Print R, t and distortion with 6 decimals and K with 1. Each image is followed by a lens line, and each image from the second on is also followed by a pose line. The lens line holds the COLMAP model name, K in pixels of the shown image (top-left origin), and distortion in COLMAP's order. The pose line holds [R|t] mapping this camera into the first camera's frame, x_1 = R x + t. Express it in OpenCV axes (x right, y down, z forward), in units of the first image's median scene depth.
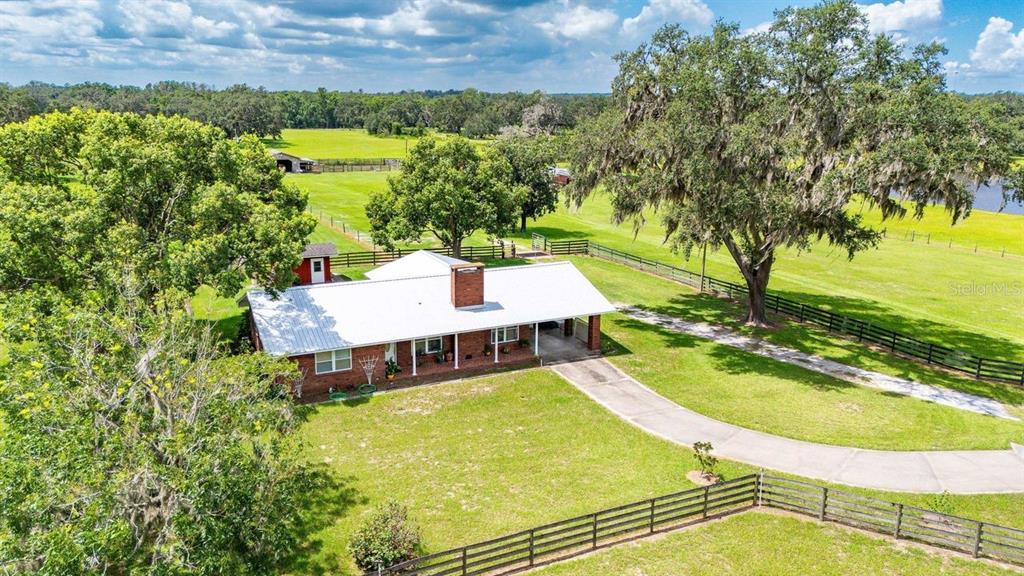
lens RADIAL K [[747.3, 0, 512.0], [0, 747.3, 288.0], [0, 0, 1]] dist [0.075385, -0.041300]
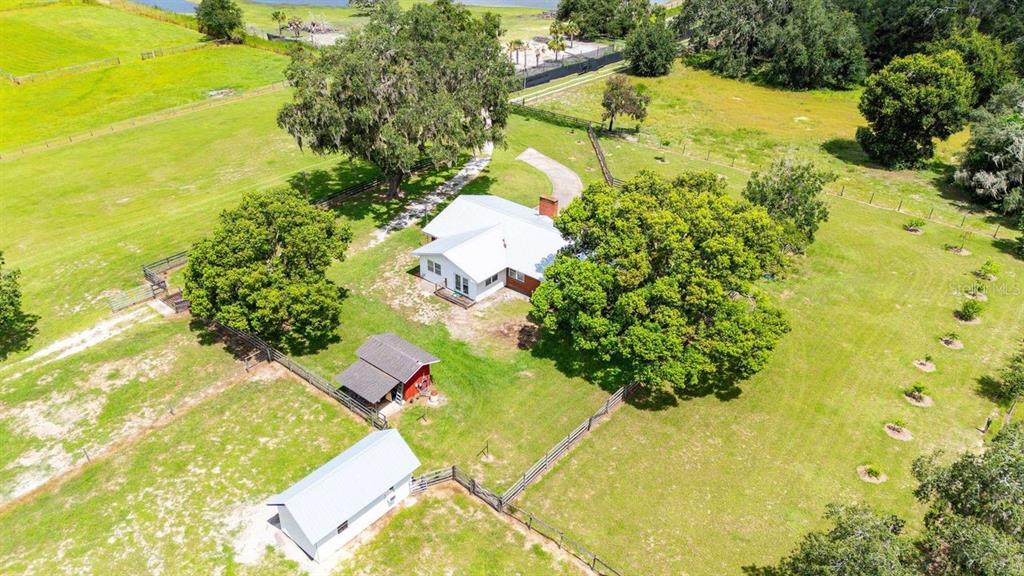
lens RADIAL K [[742.5, 0, 512.0], [0, 742.5, 288.0], [0, 0, 1]] dist [0.120746, -0.002933]
pose [[-0.416965, -0.482594, 0.770223, -1.394895], [0.193363, 0.780906, 0.593967, -0.873258], [-0.888116, 0.396596, -0.232295, 1.484774]]
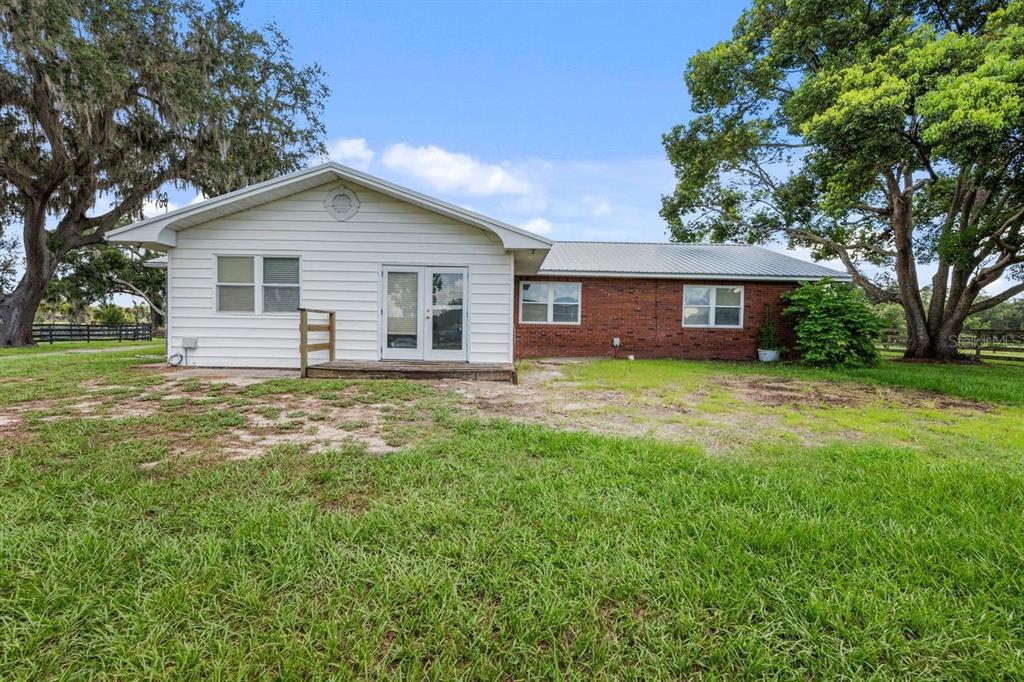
lens RADIAL K [[457.7, 0, 514.5], [0, 457.7, 335.6], [0, 0, 1]] dist [-0.000630, -0.000103]
pose [[-0.900272, -0.041392, 0.433354, -0.304102], [0.075468, 0.965557, 0.249008, -0.032309], [-0.428735, 0.256879, -0.866140, 1.389193]]
